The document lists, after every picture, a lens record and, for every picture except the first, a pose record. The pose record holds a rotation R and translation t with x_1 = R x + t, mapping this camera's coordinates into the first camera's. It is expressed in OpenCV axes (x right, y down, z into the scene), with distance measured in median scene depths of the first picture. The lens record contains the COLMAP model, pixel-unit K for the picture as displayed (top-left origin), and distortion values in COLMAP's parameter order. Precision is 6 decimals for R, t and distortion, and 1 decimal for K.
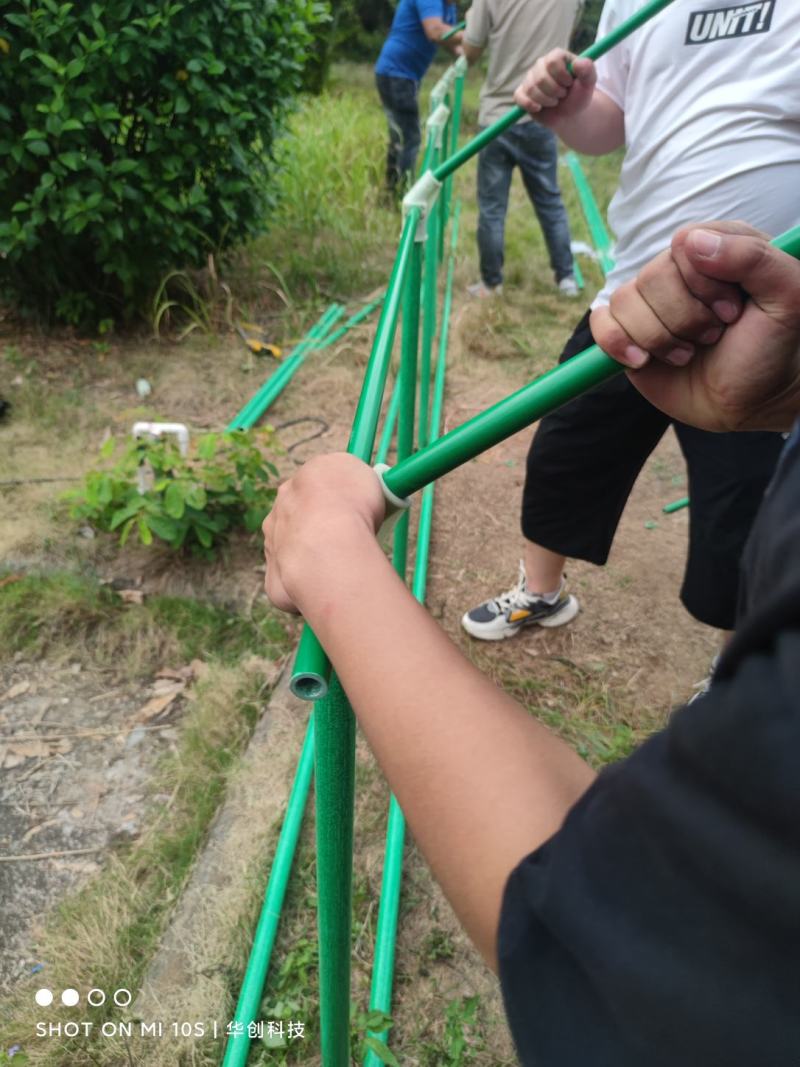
lens RADIAL K [[874.2, 0, 400.0], [0, 874.2, 533.5], [0, 0, 1]] dist [0.050095, 0.006381]
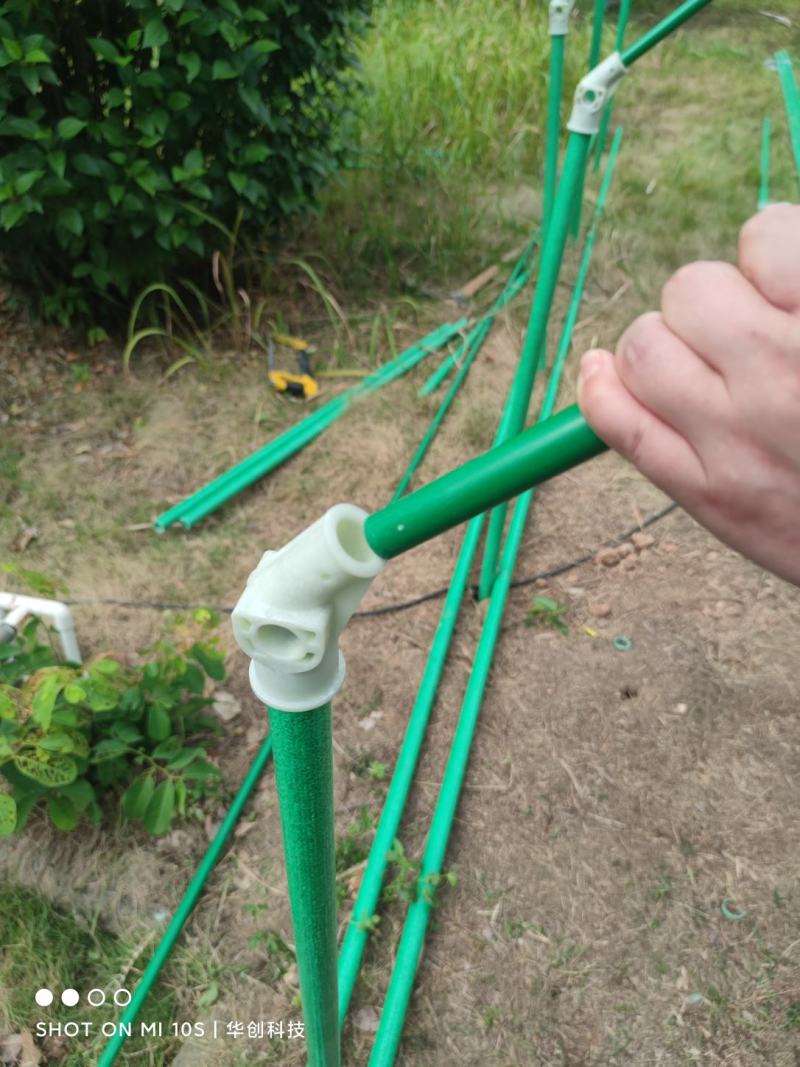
lens RADIAL K [[874.2, 0, 400.0], [0, 874.2, 533.5], [0, 0, 1]] dist [0.050095, 0.006381]
pose [[0.983169, 0.080729, -0.163893, 0.059080], [-0.062545, 0.991598, 0.113233, -0.183735], [0.171657, -0.101076, 0.979958, 0.317604]]
